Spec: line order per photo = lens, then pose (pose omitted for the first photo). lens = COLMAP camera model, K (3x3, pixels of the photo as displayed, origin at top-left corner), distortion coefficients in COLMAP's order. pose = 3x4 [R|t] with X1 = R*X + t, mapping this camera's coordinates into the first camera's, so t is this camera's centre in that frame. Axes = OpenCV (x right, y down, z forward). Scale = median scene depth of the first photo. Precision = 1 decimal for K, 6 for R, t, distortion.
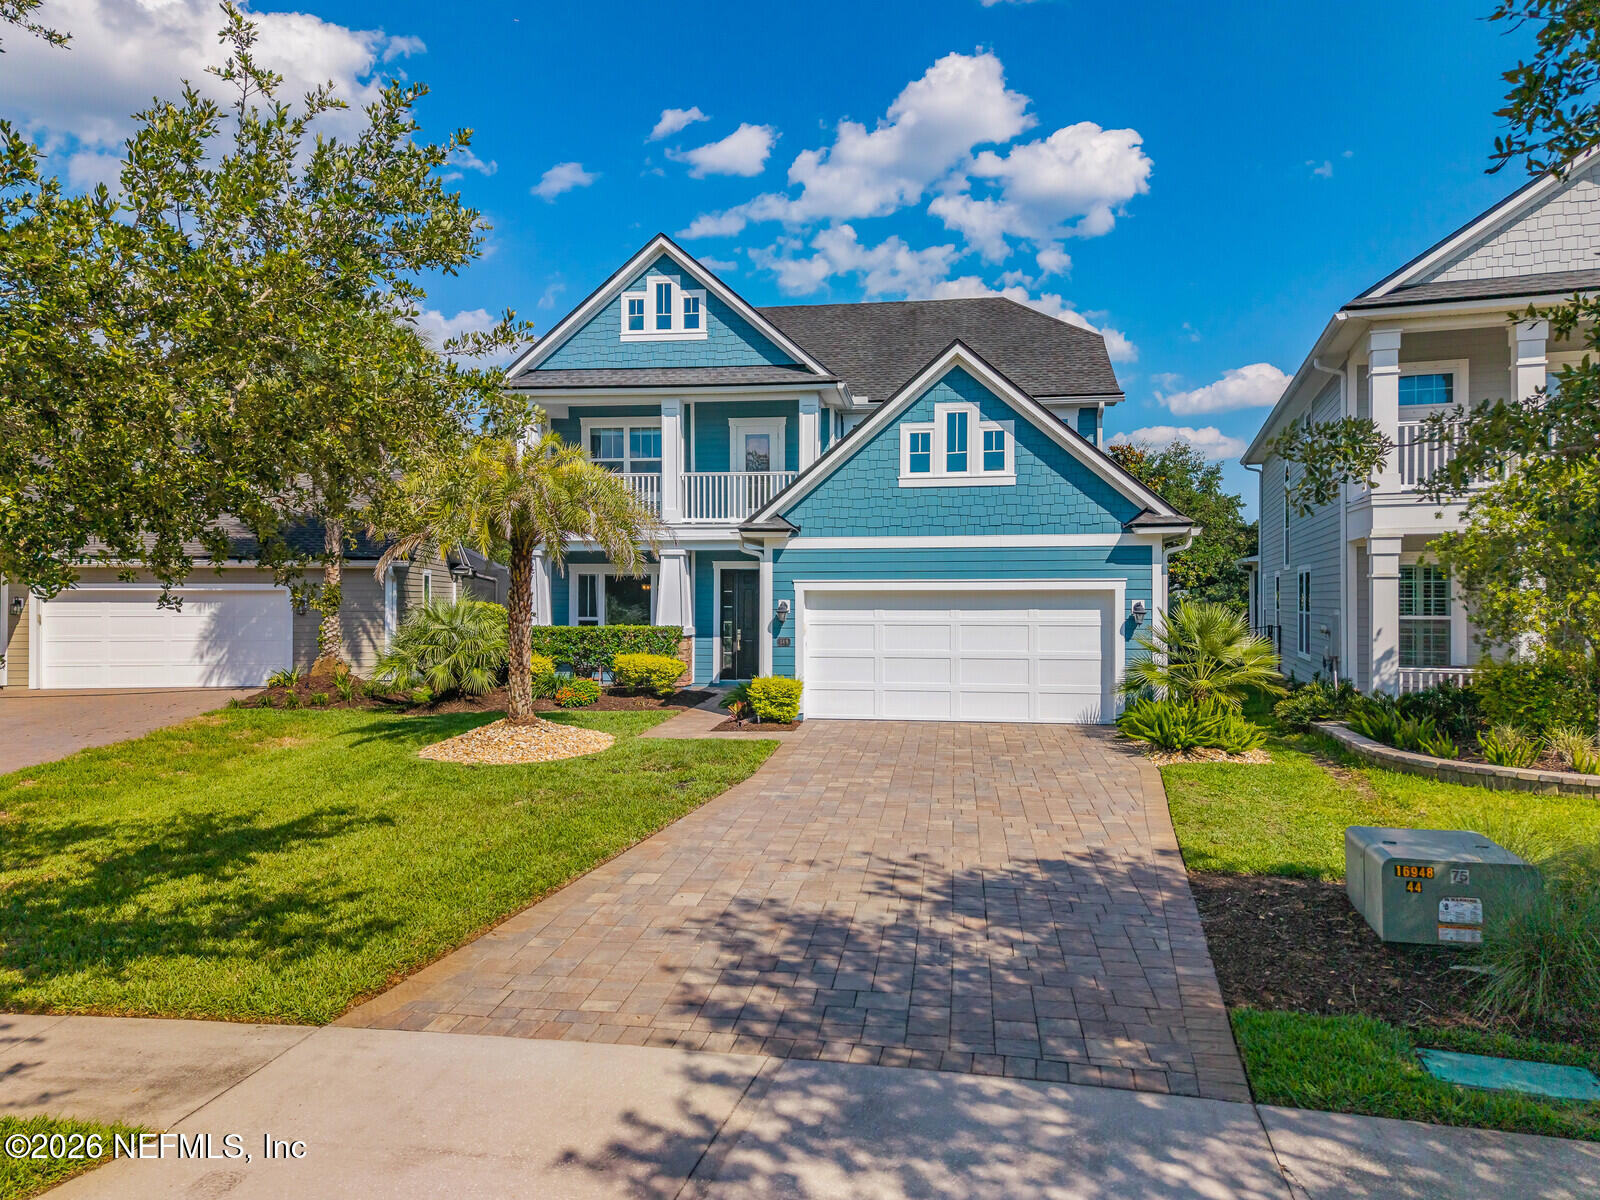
lens RADIAL K [[1126.2, 0, 800.0], [0, 1126.2, 600.0], [0, 0, 1]] dist [0.023663, 0.005685]
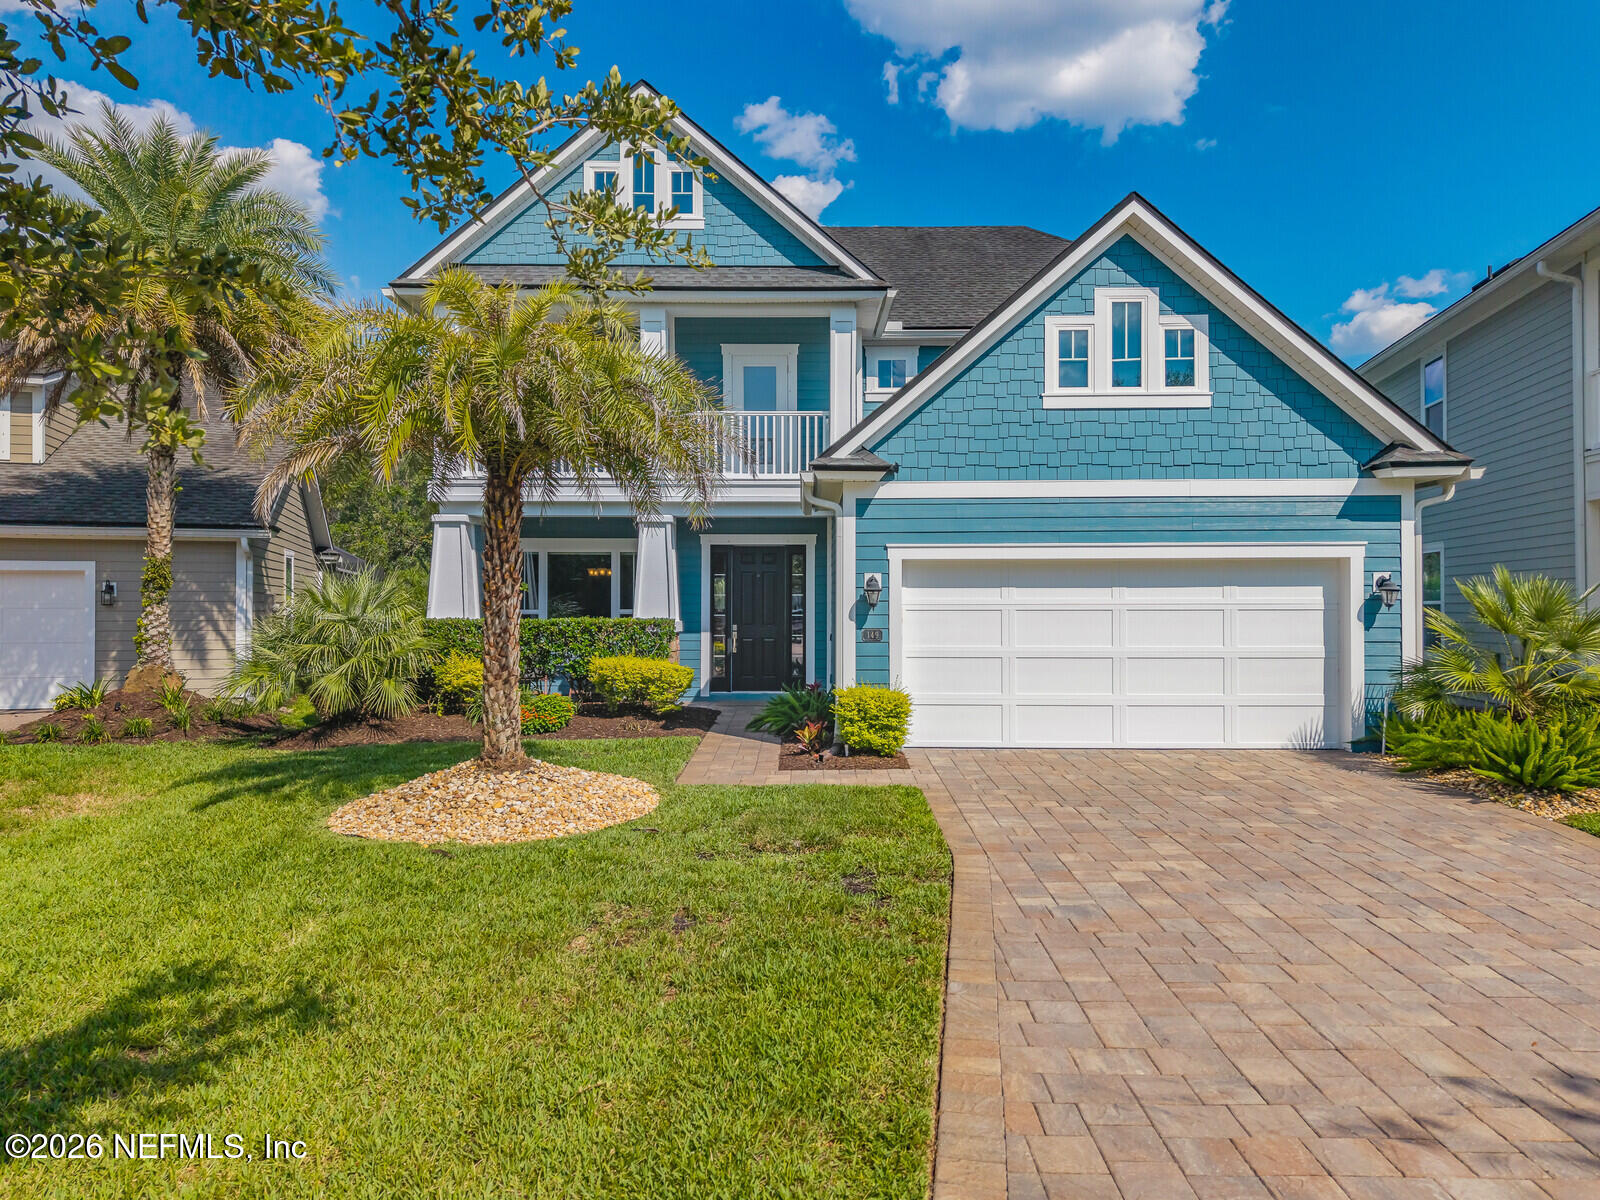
lens RADIAL K [[1126.2, 0, 800.0], [0, 1126.2, 600.0], [0, 0, 1]] dist [0.023663, 0.005685]
pose [[0.991291, 0.000577, 0.131685, -0.148041], [0.000744, 0.999950, -0.009982, 0.023095], [-0.131684, 0.009993, 0.991241, 0.333189]]
